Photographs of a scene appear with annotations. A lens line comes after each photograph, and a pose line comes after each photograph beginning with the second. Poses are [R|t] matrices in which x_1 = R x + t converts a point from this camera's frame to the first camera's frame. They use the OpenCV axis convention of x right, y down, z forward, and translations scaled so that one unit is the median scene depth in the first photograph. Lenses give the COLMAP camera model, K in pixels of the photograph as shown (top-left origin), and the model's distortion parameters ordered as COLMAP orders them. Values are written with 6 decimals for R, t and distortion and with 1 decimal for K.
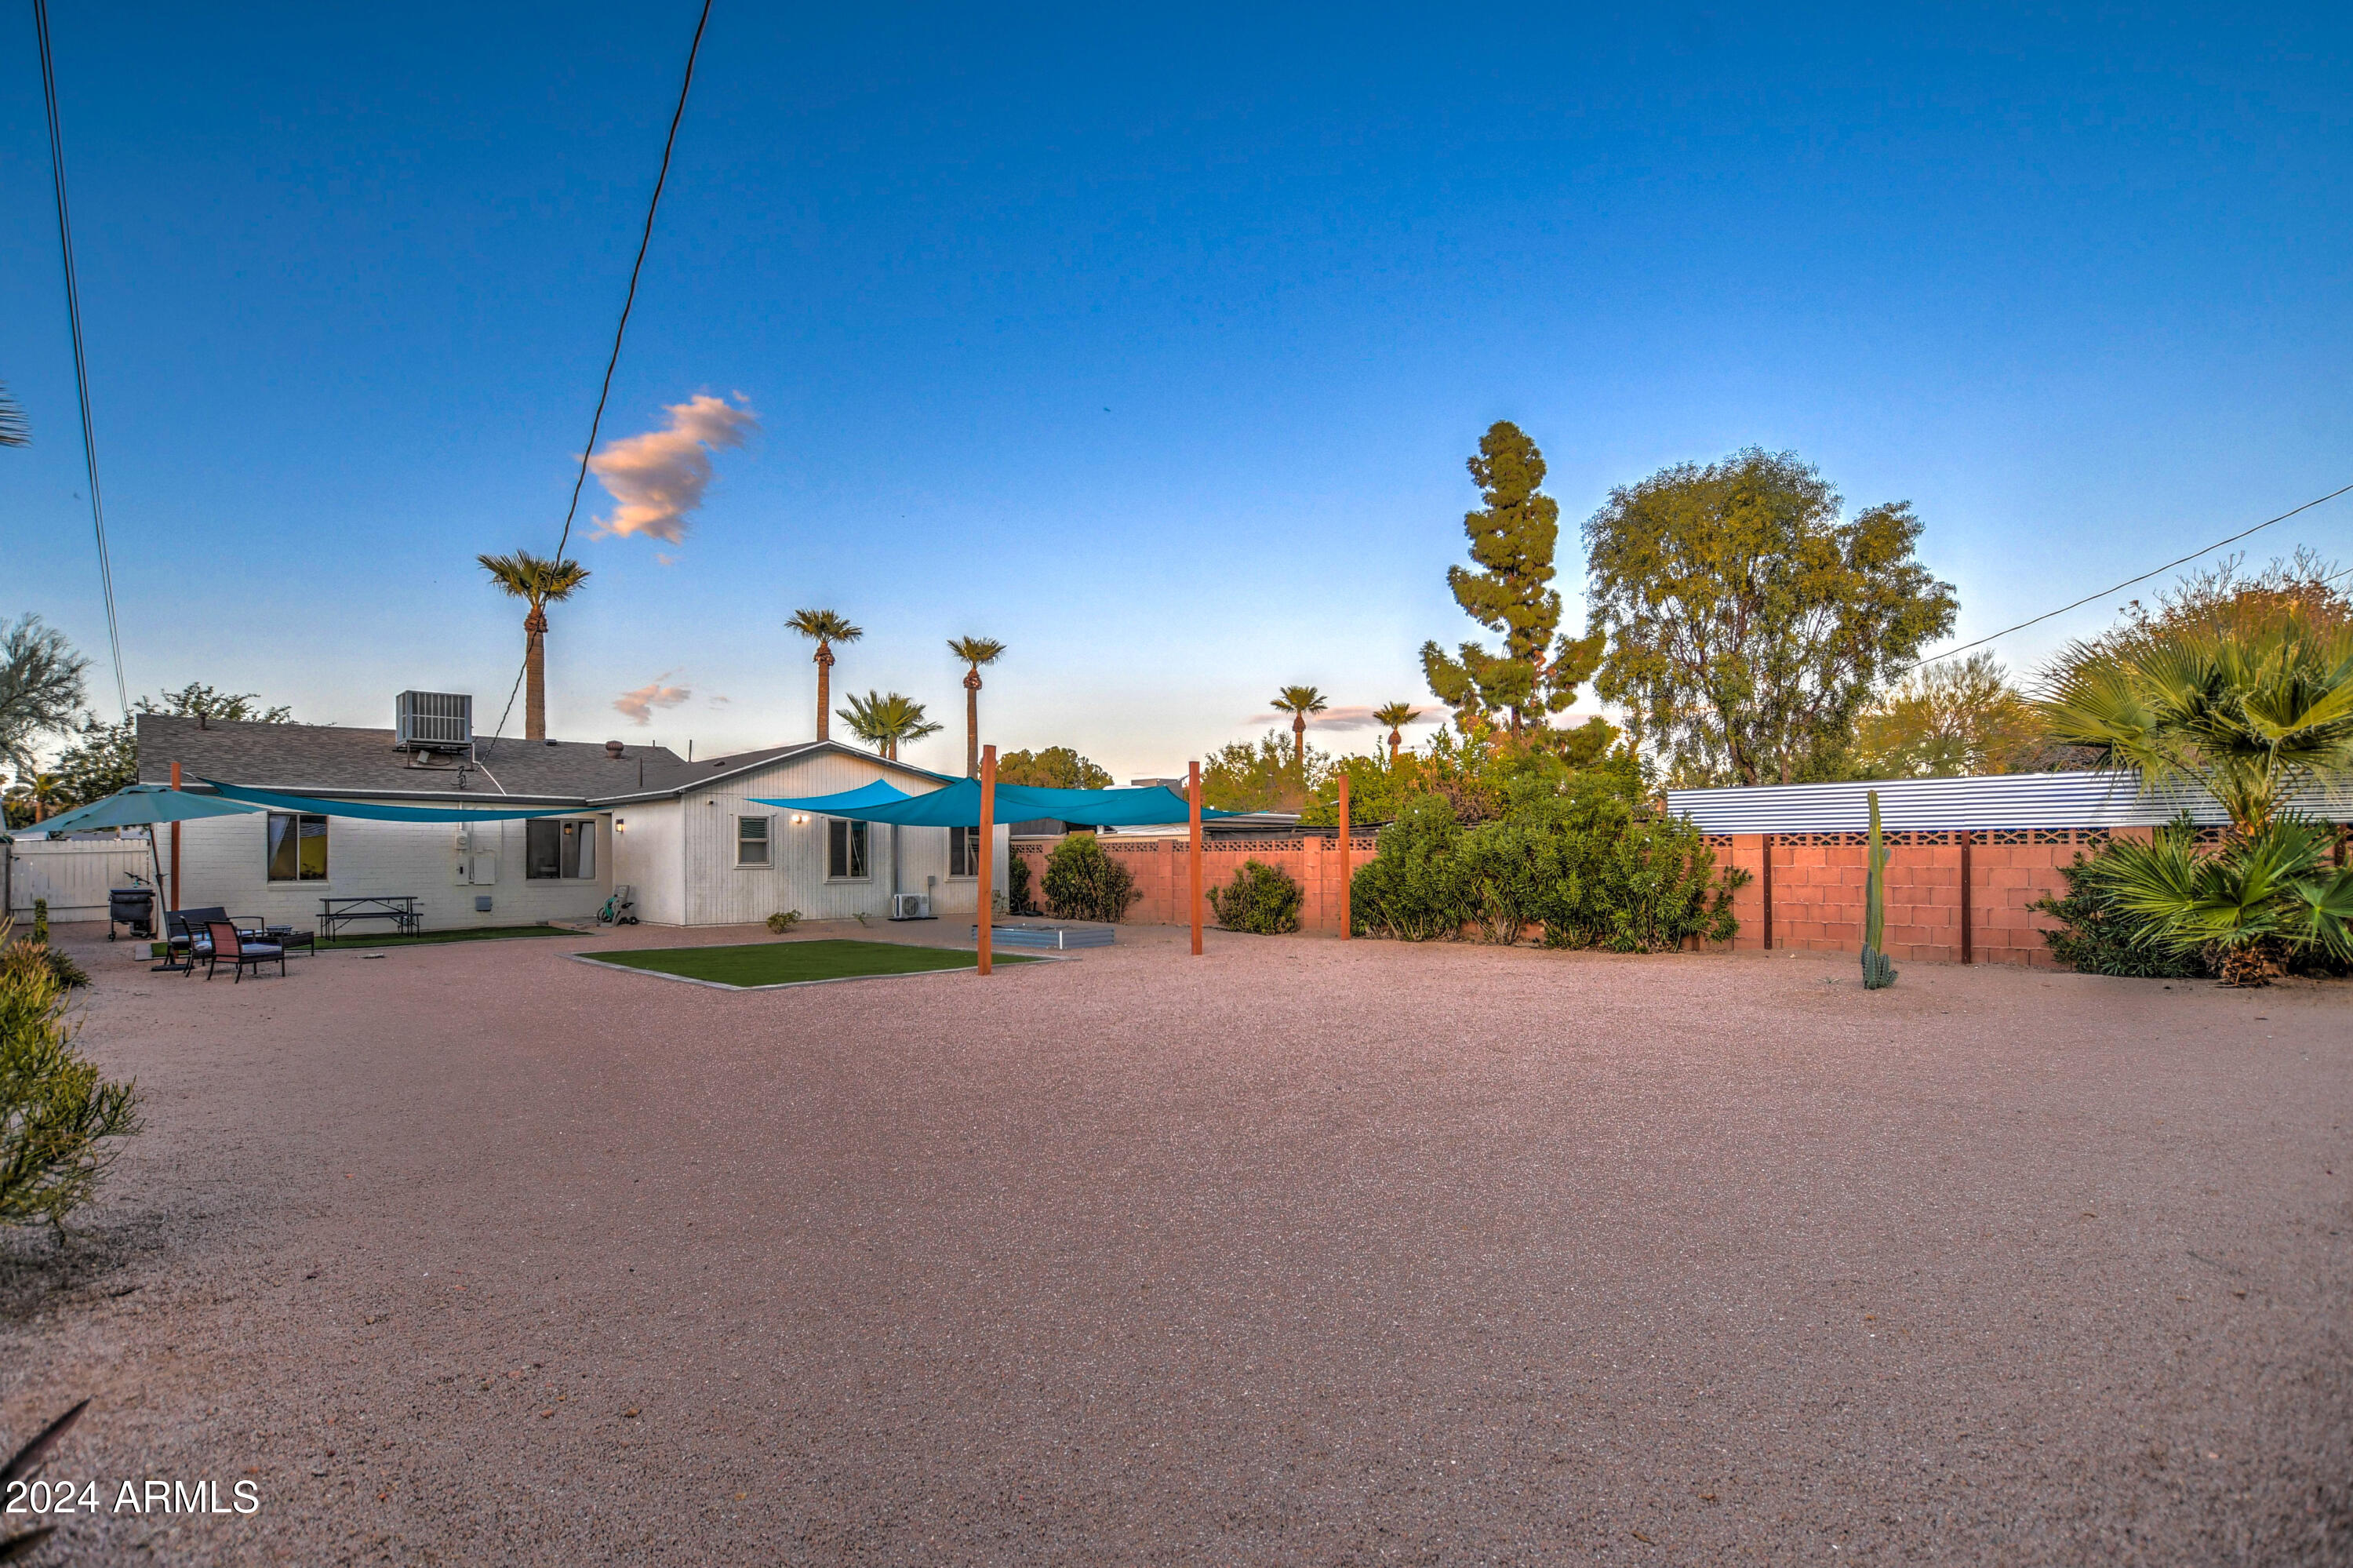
lens RADIAL K [[1107.0, 0, 1151.5], [0, 1107.0, 849.0], [0, 0, 1]] dist [-0.024984, -0.000152]
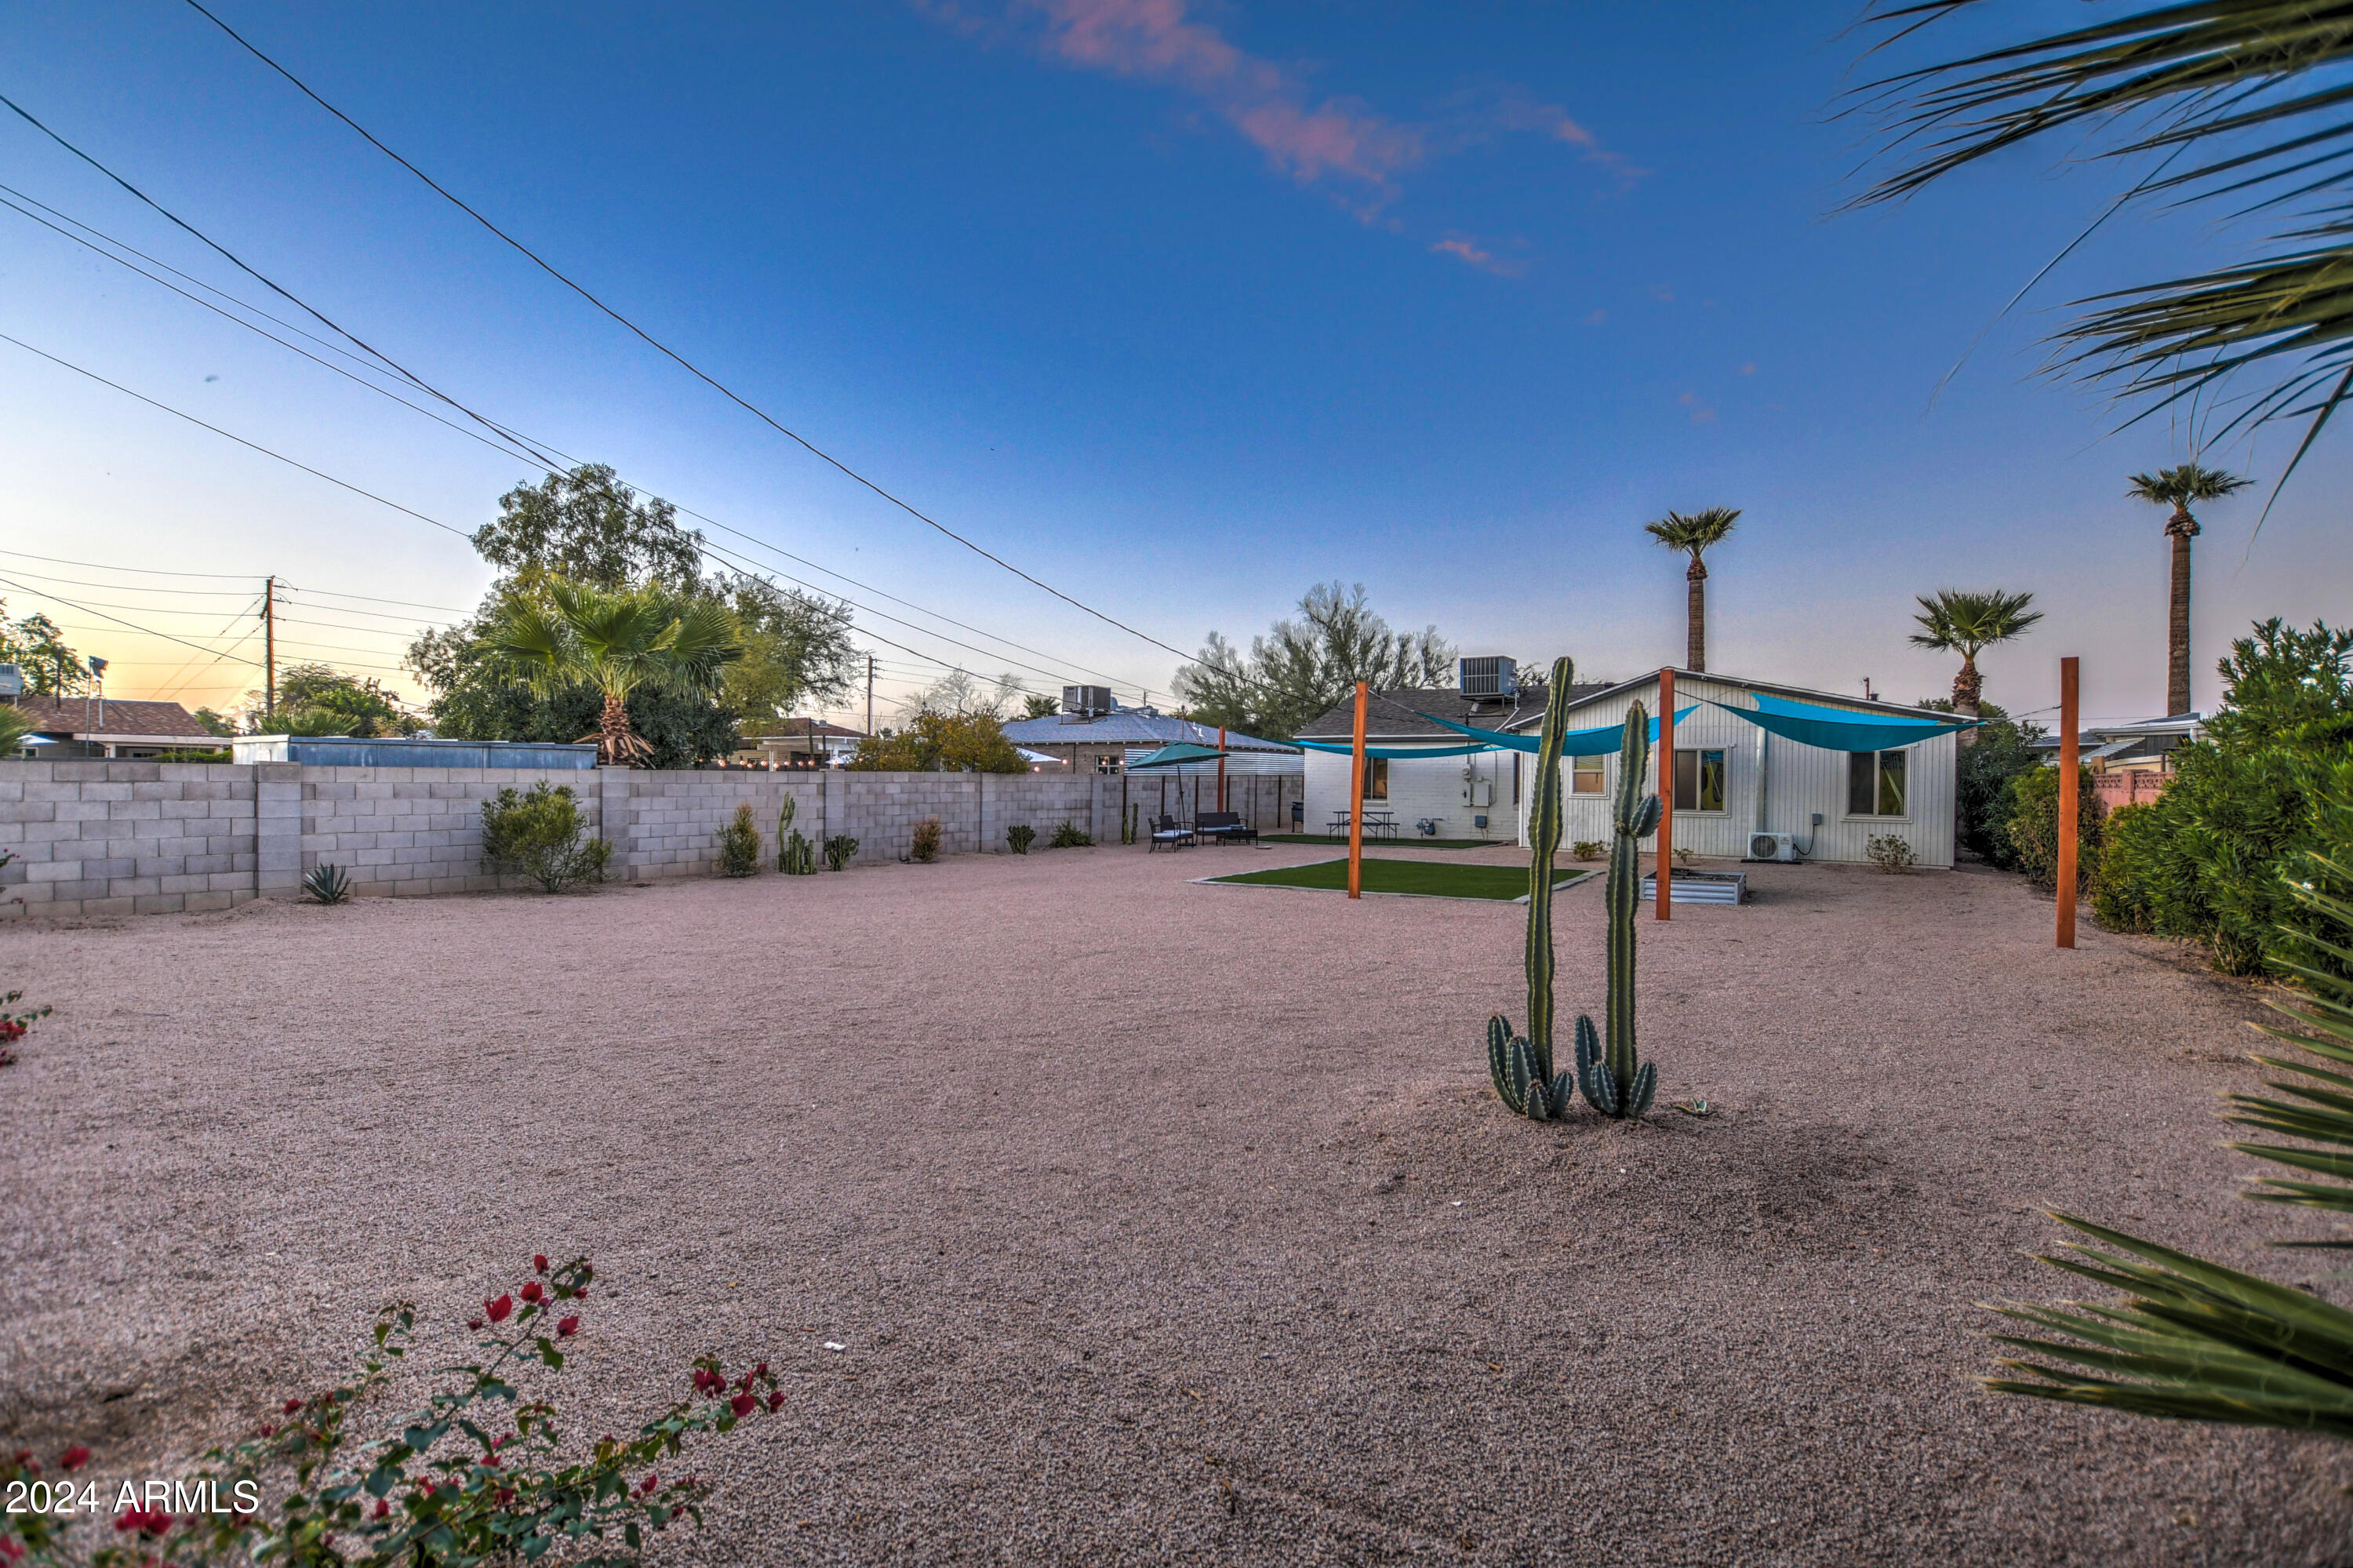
lens RADIAL K [[1050.8, 0, 1183.9], [0, 1050.8, 782.0], [0, 0, 1]] dist [-0.028231, 0.003659]
pose [[0.257686, 0.009075, -0.966186, 0.429579], [-0.004522, 0.999956, 0.008187, -0.003646], [0.966218, 0.002259, 0.257716, 0.326249]]
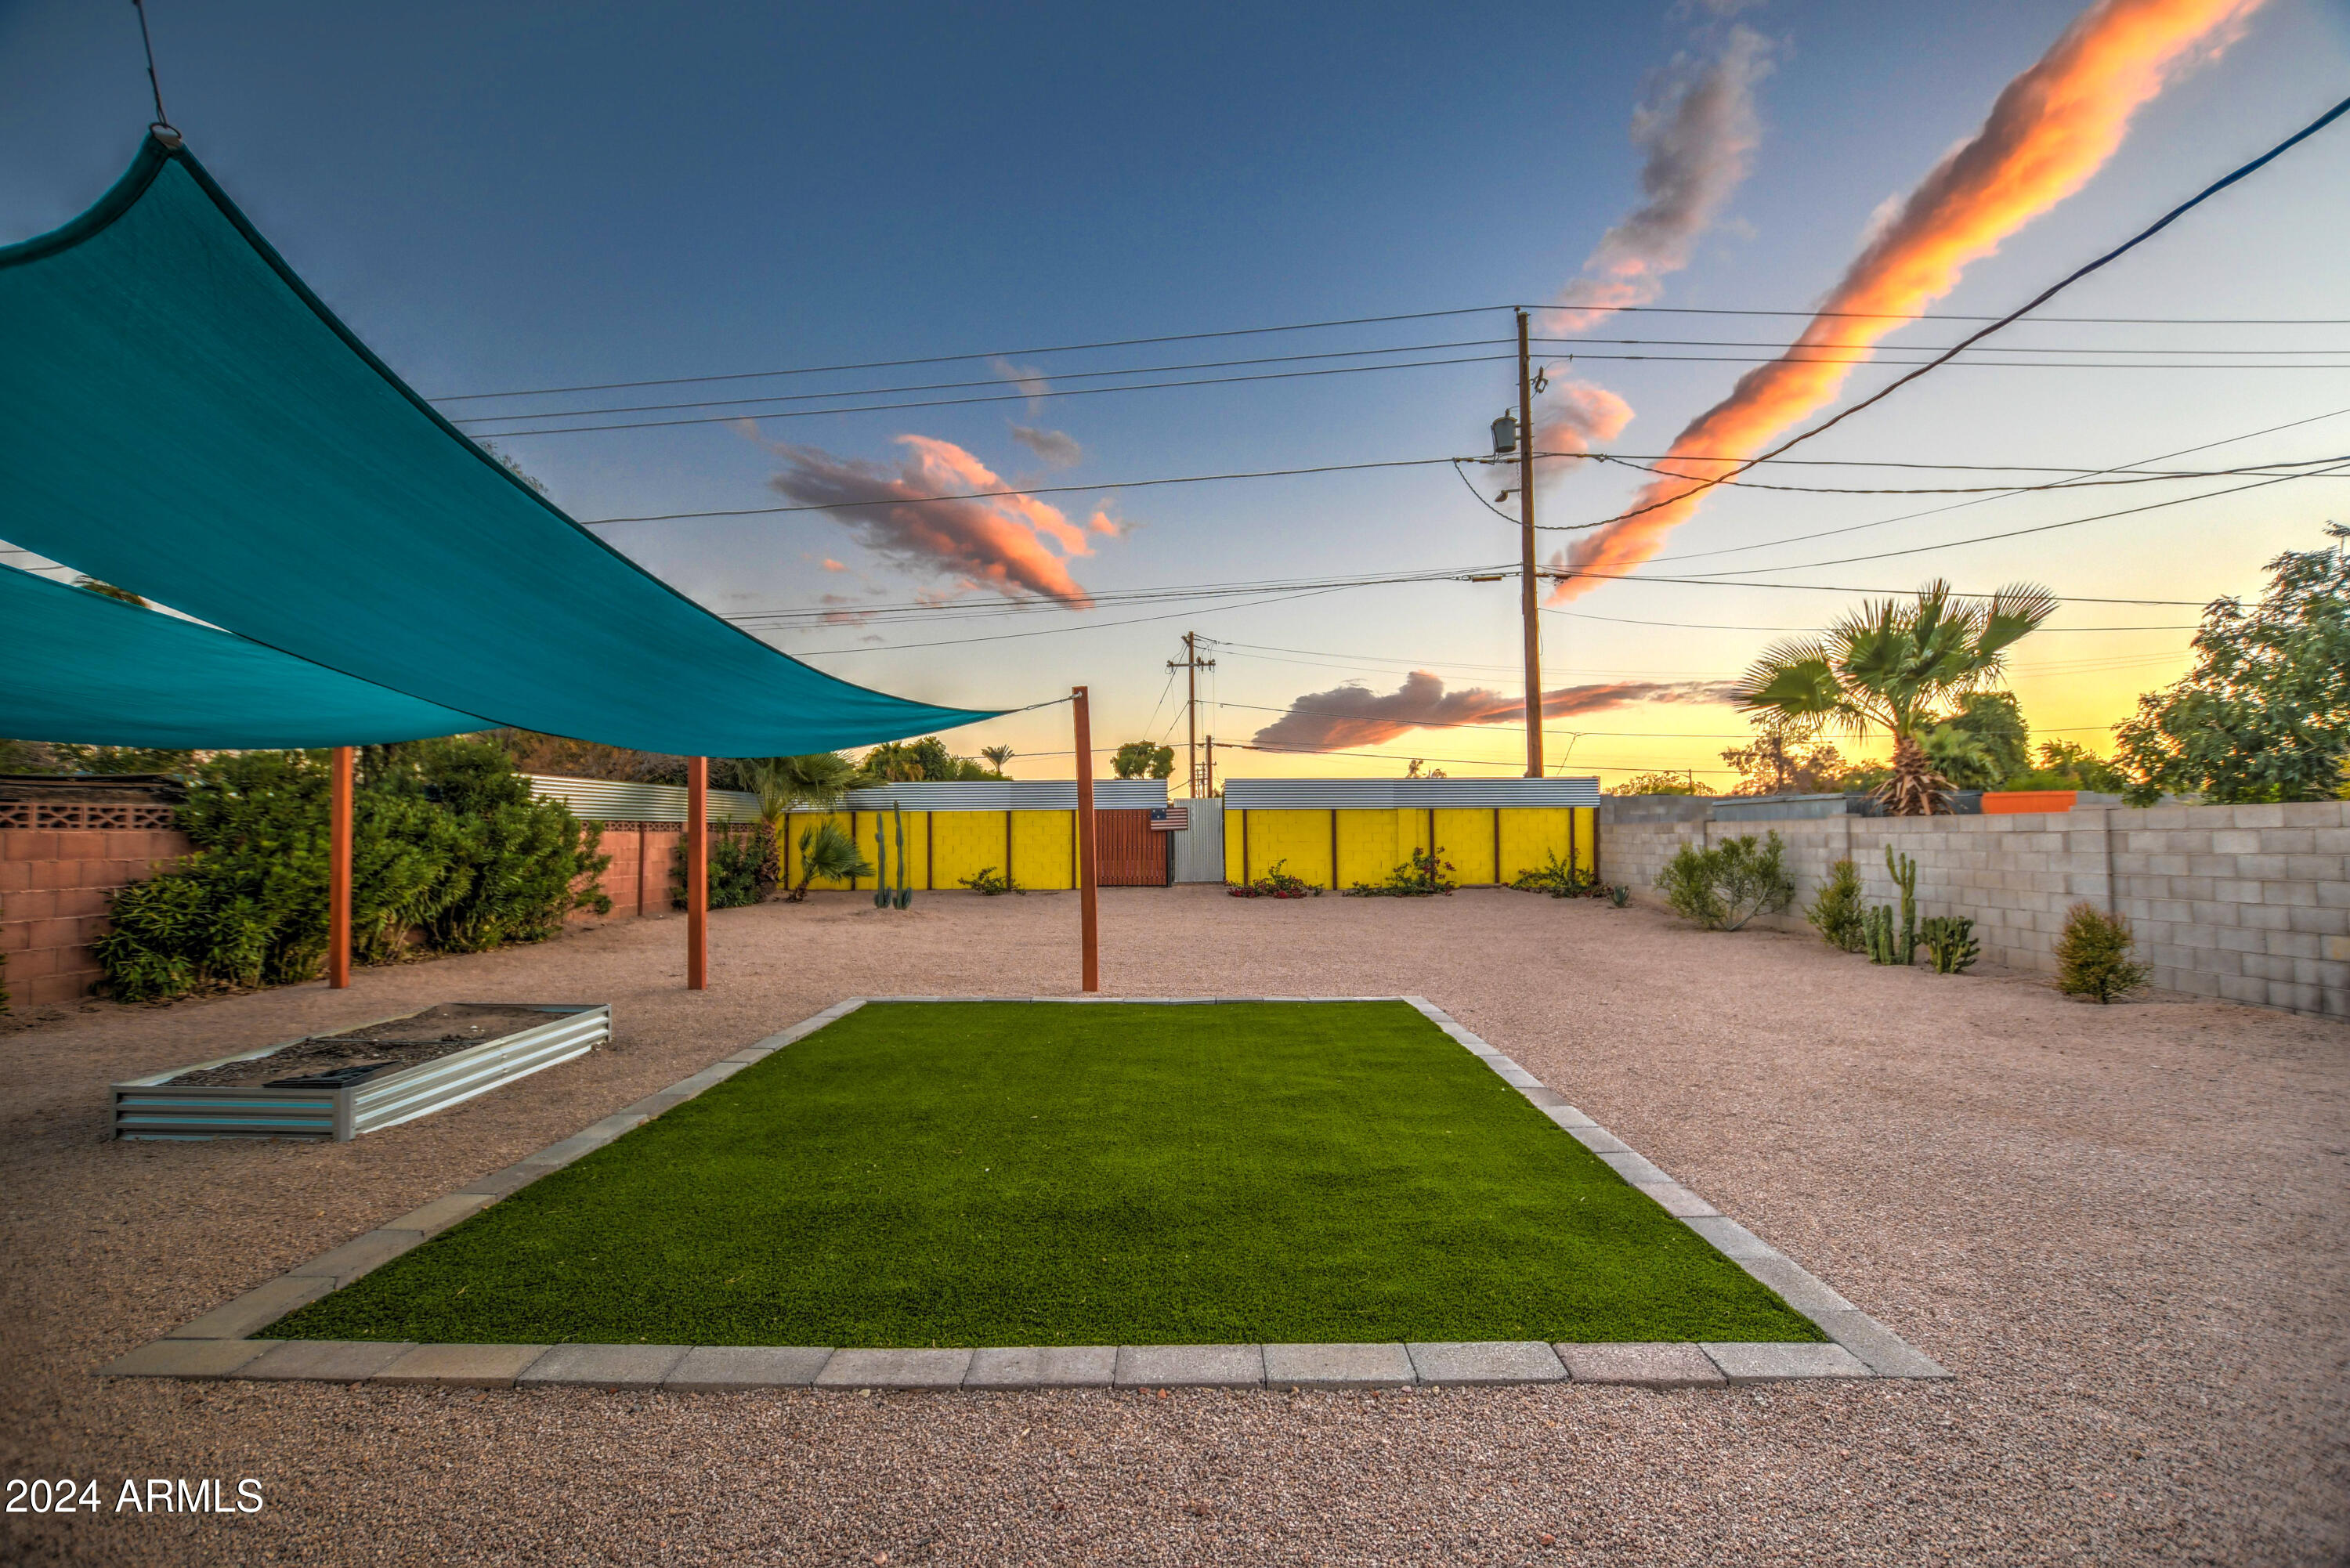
lens RADIAL K [[1049.4, 0, 1175.9], [0, 1049.4, 777.0], [0, 0, 1]] dist [-0.028231, 0.003659]
pose [[-0.707817, 0.046903, 0.704837, -0.383141], [0.003469, 0.998012, -0.062929, 0.007229], [-0.706388, -0.042097, -0.706572, 0.807663]]
